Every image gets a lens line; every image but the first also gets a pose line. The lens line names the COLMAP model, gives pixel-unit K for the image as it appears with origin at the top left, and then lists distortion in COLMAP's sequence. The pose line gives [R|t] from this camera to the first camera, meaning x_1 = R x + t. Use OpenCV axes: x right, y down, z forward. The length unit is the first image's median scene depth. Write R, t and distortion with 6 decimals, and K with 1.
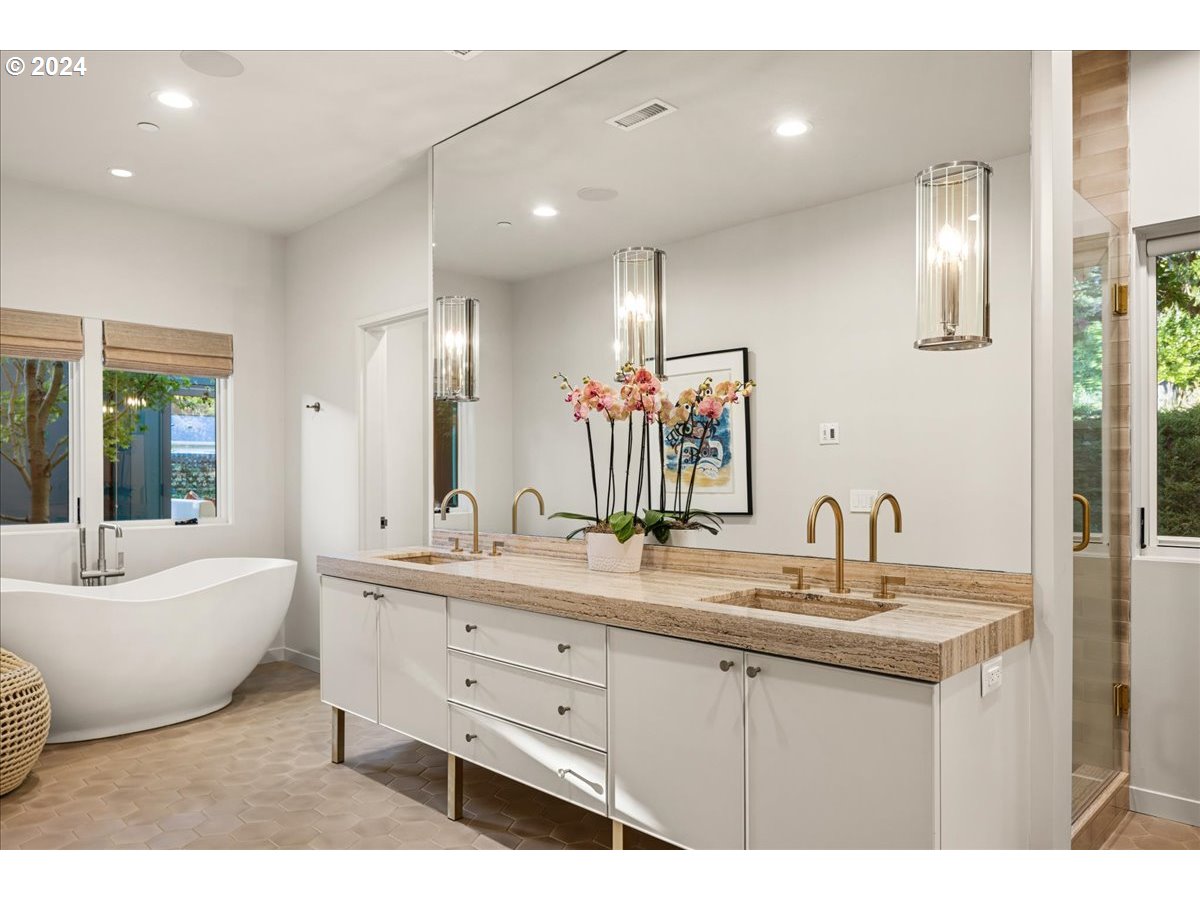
lens RADIAL K [[814.5, 0, 599.7], [0, 814.5, 473.2], [0, 0, 1]] dist [-0.004856, 0.001858]
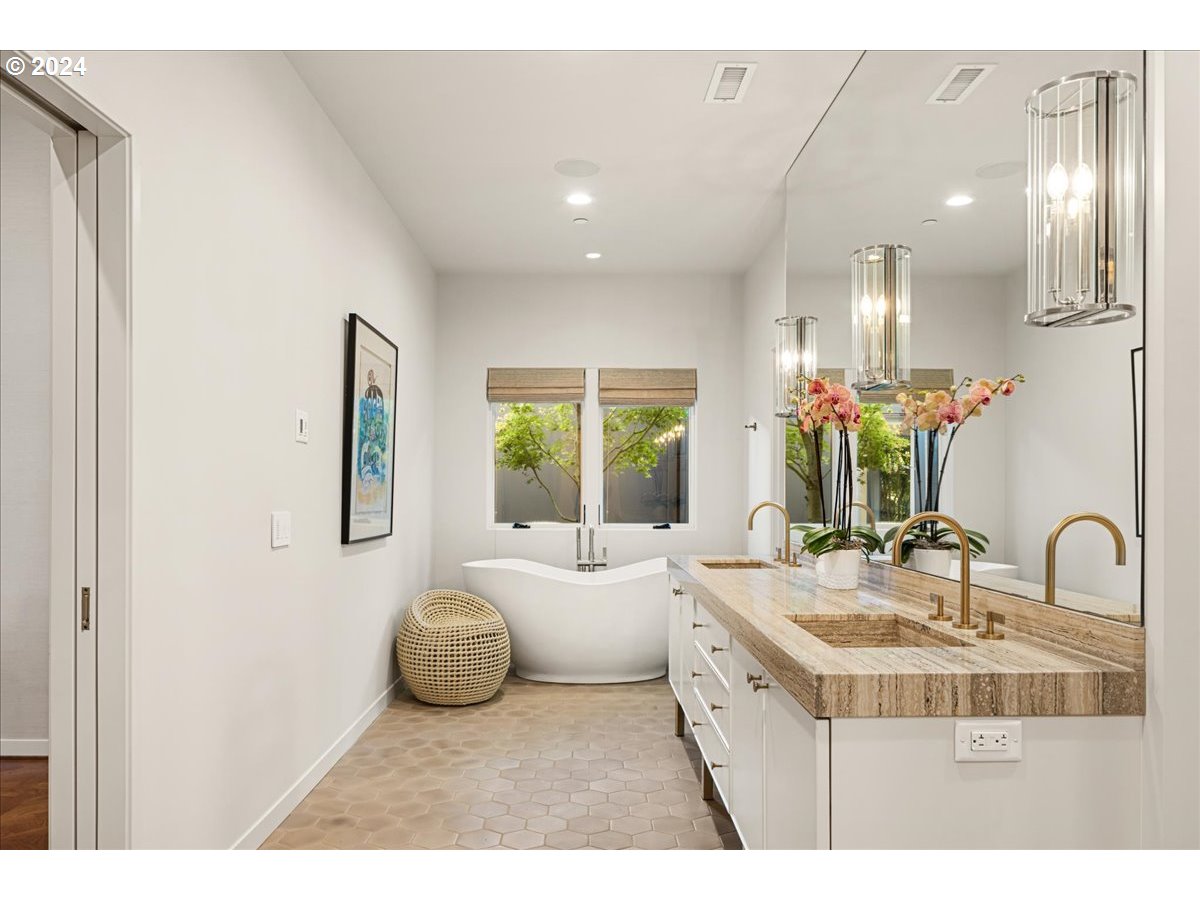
lens RADIAL K [[821.8, 0, 597.3], [0, 821.8, 491.3], [0, 0, 1]] dist [-0.007938, -0.001954]
pose [[0.708113, 0.006437, -0.706070, 0.421272], [-0.003821, 0.999979, 0.005284, 0.001551], [0.706089, -0.001044, 0.708122, 0.089323]]
